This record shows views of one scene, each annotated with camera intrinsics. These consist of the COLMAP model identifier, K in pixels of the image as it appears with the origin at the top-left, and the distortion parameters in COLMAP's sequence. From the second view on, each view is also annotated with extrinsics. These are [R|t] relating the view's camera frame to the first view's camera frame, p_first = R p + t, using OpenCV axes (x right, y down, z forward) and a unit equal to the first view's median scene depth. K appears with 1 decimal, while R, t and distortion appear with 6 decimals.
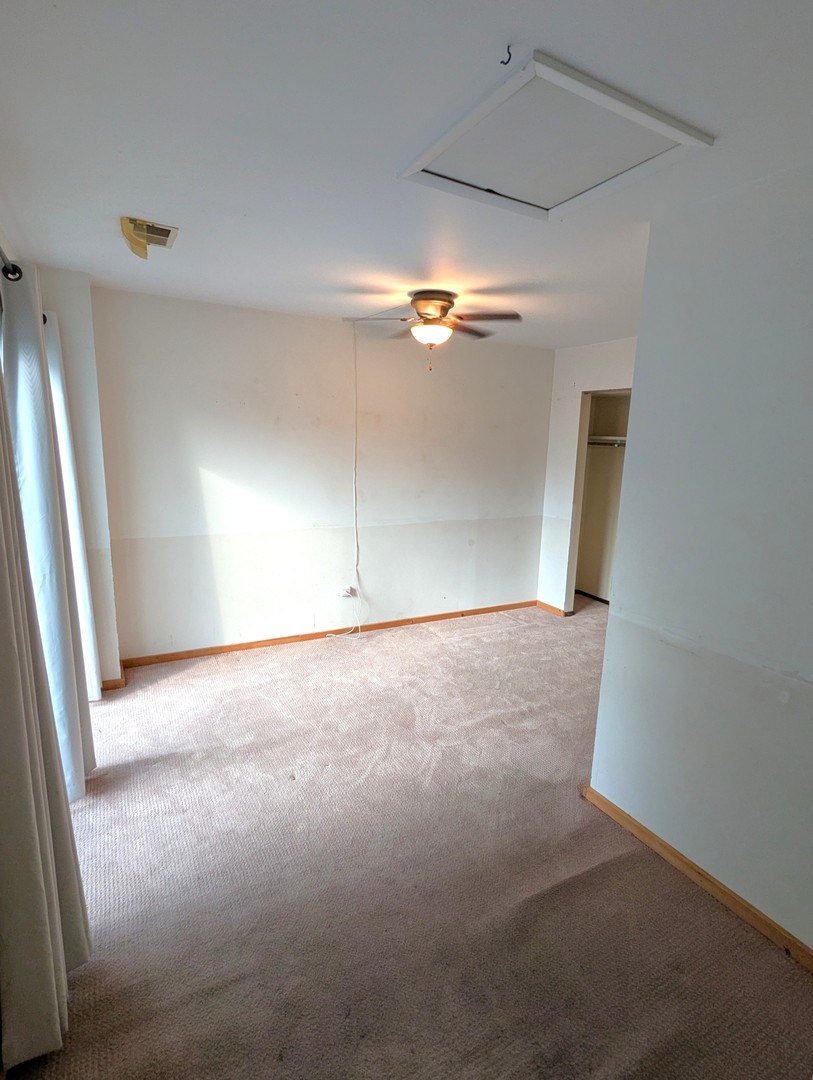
lens RADIAL K [[534.3, 0, 406.5], [0, 534.3, 540.0], [0, 0, 1]] dist [-0.000027, -0.000010]
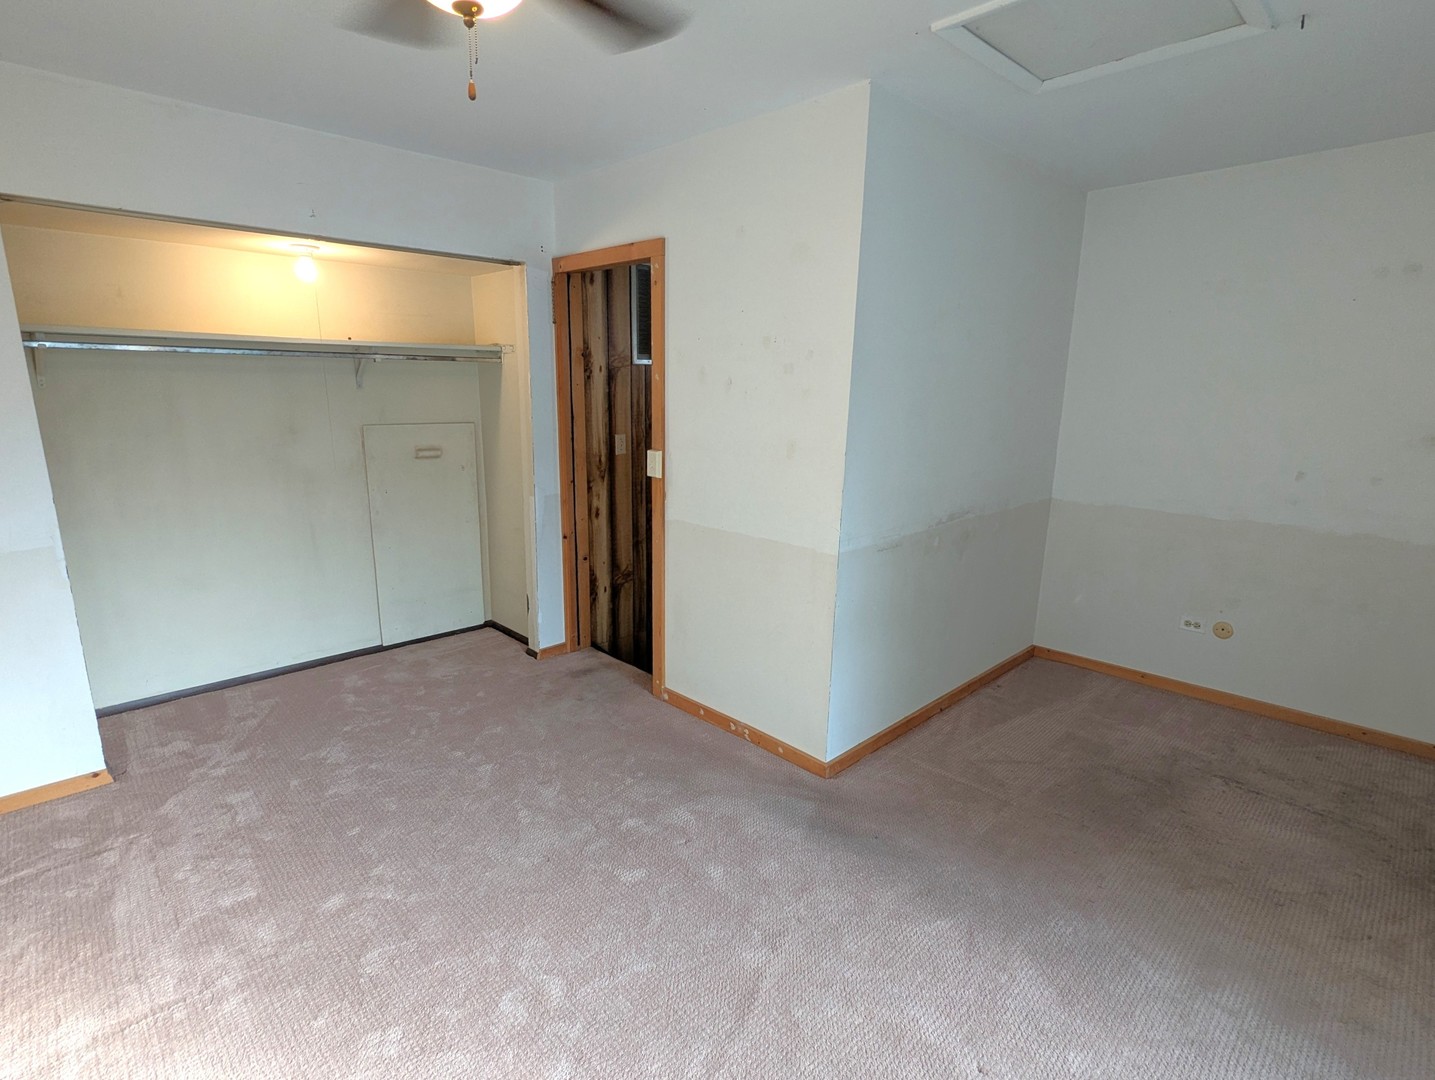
lens RADIAL K [[724.2, 0, 717.5], [0, 724.2, 540.0], [0, 0, 1]] dist [-0.000243, -0.000032]
pose [[-0.263610, -0.241755, 0.933844, -0.349244], [0.160822, 0.943522, 0.289658, -0.134708], [-0.951129, 0.226540, -0.209843, 0.780910]]
